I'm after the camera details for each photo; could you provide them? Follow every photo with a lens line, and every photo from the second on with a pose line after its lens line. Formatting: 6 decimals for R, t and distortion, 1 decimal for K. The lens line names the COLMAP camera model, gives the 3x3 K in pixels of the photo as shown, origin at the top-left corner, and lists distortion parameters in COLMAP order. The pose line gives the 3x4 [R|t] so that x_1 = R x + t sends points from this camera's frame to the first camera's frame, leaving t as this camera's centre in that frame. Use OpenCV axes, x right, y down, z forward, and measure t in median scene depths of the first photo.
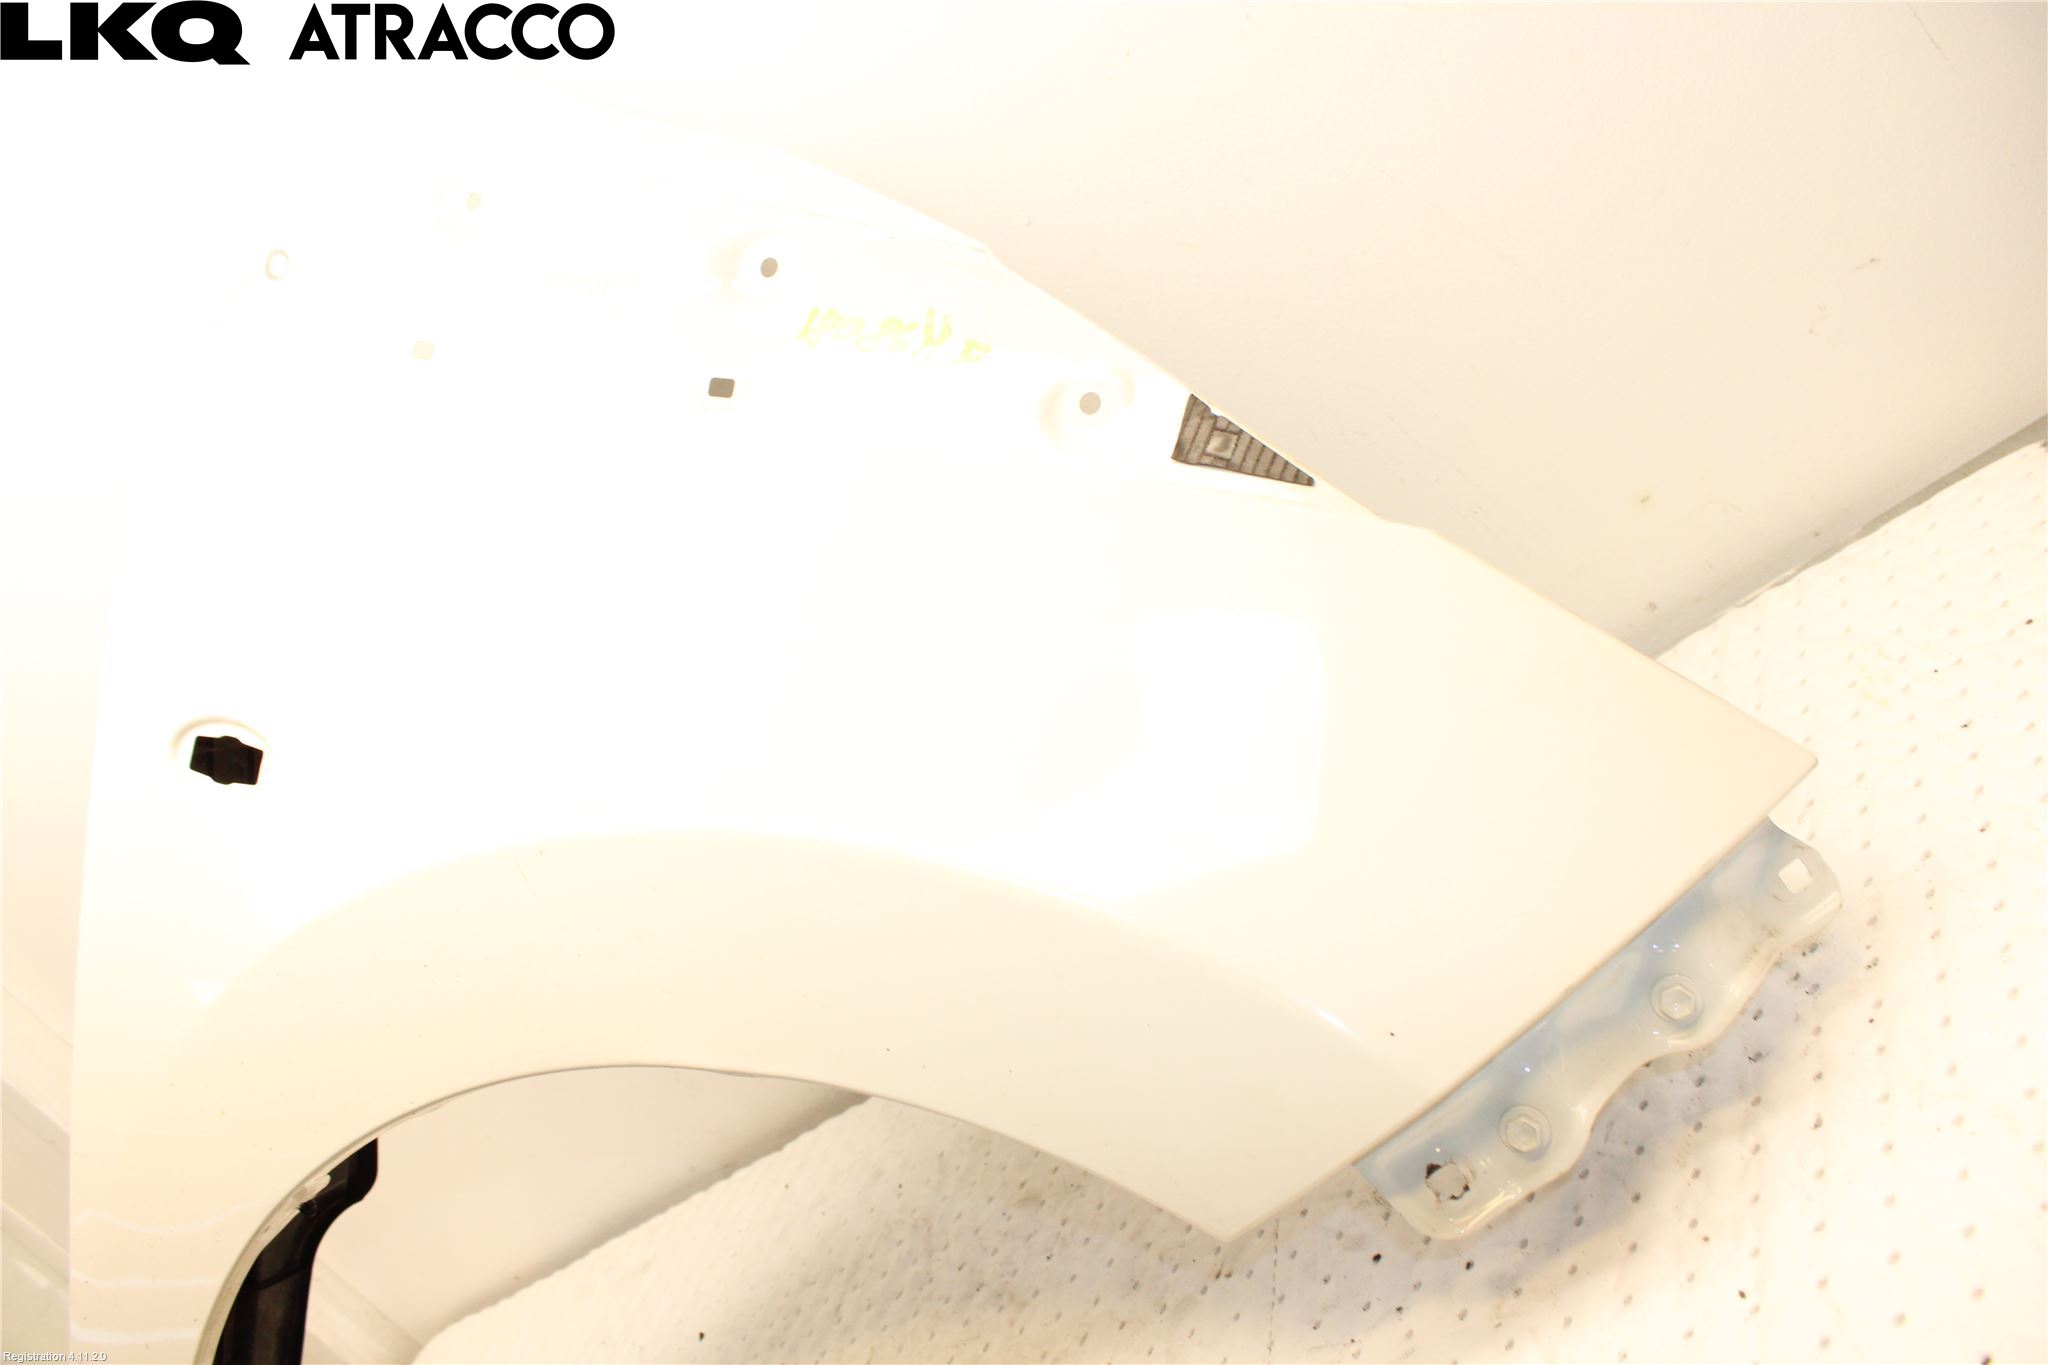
lens RADIAL K [[1661.6, 0, 1024.0], [0, 1661.6, 682.5], [0, 0, 1]] dist [-0.161926, 0.140380]
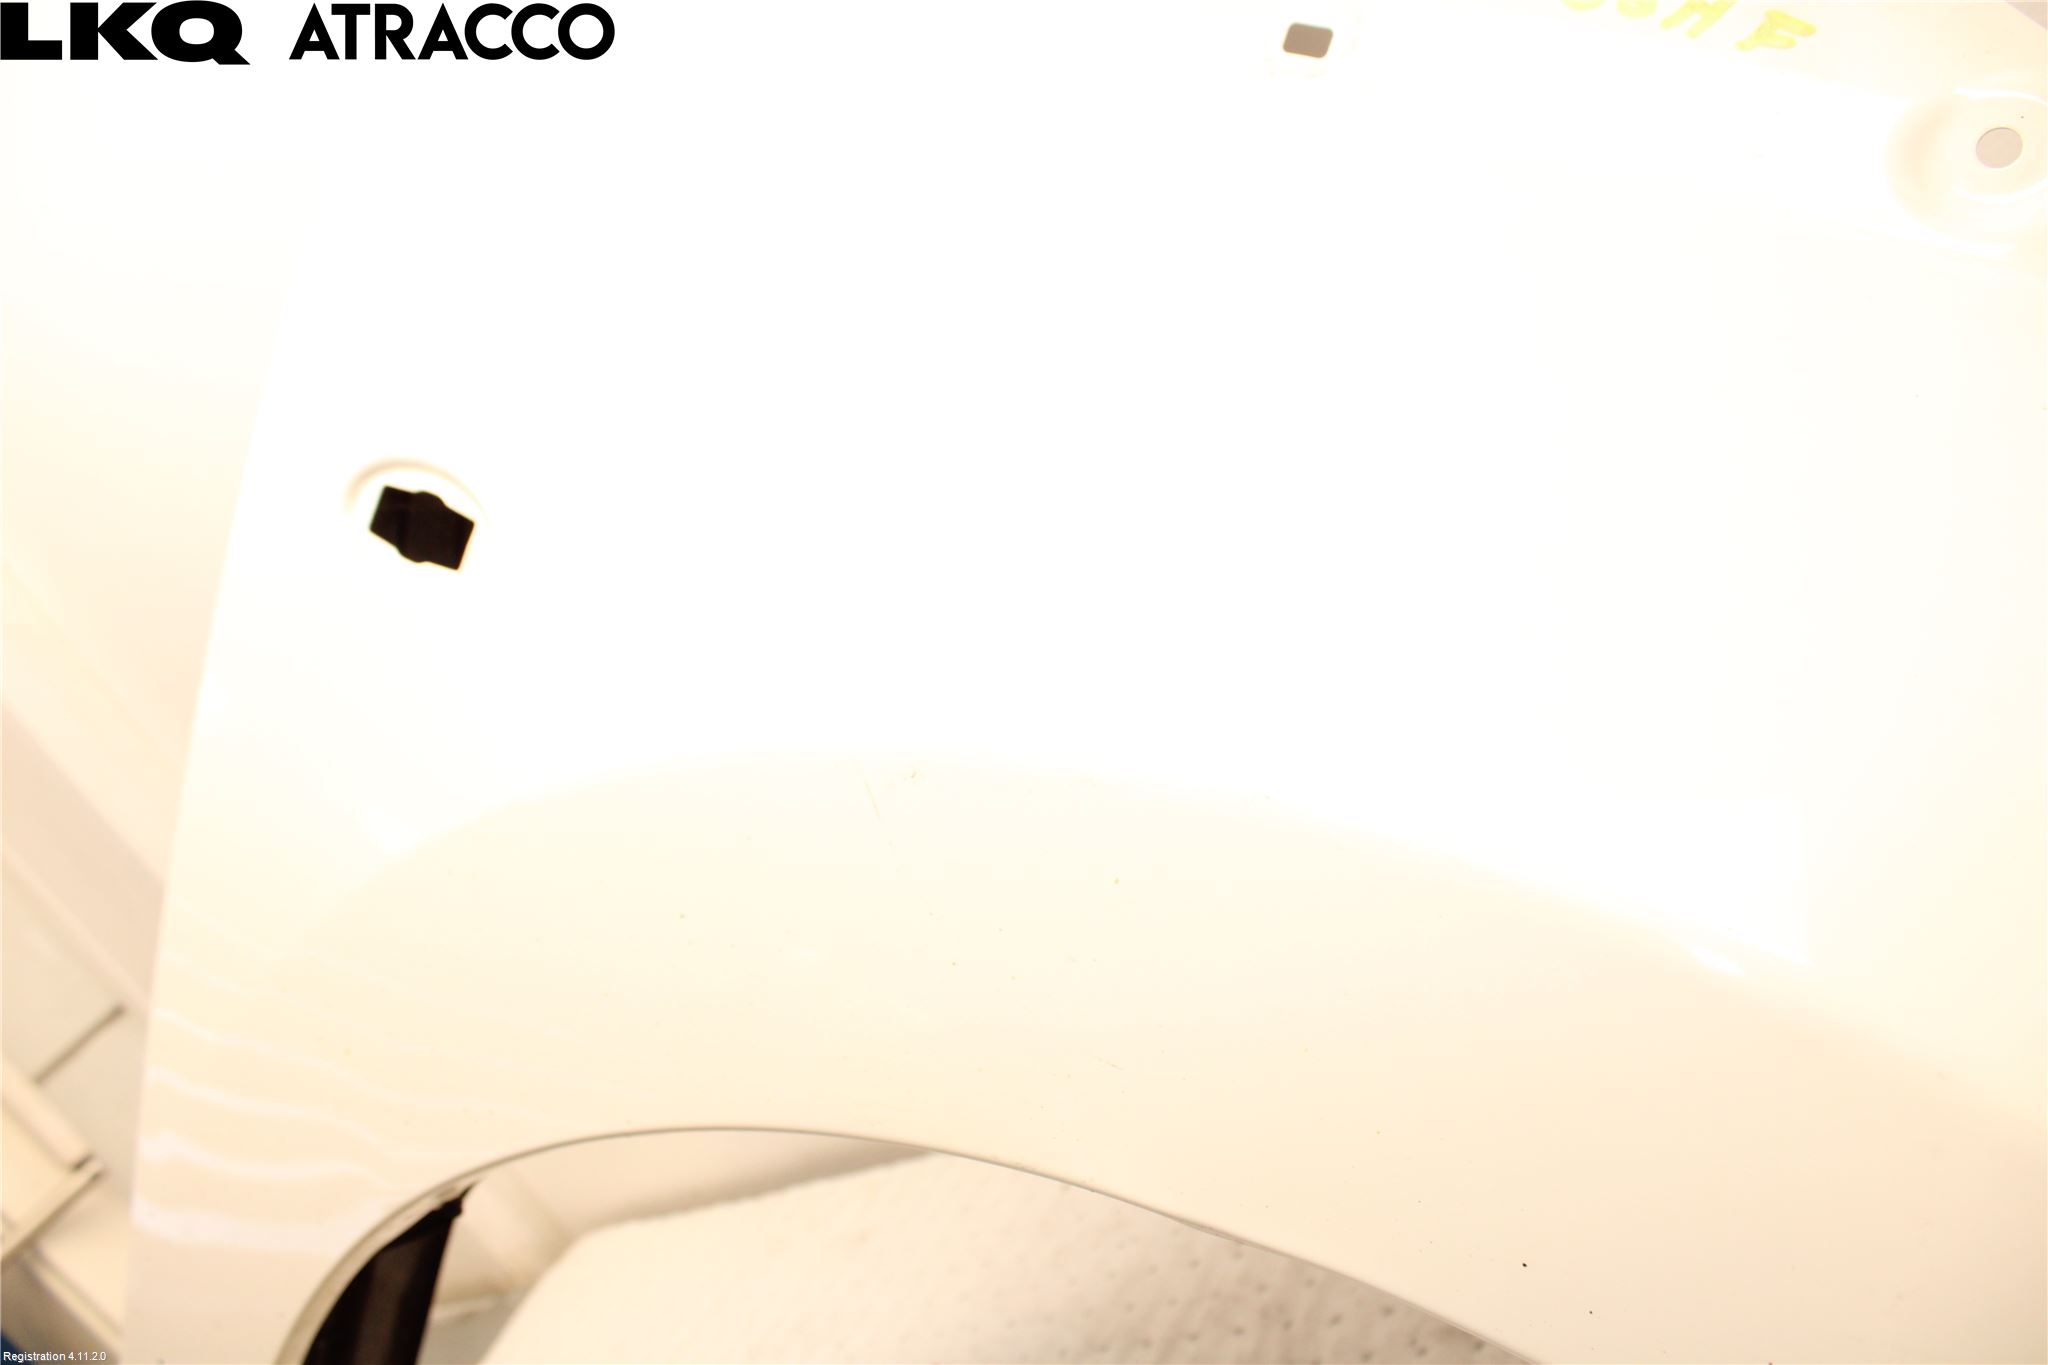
lens RADIAL K [[1661.6, 0, 1024.0], [0, 1661.6, 682.5], [0, 0, 1]] dist [-0.161926, 0.140380]
pose [[0.979063, 0.168446, -0.114284, -0.146483], [-0.157688, 0.982667, 0.097471, 0.005945], [0.128722, -0.077409, 0.988655, 0.322649]]
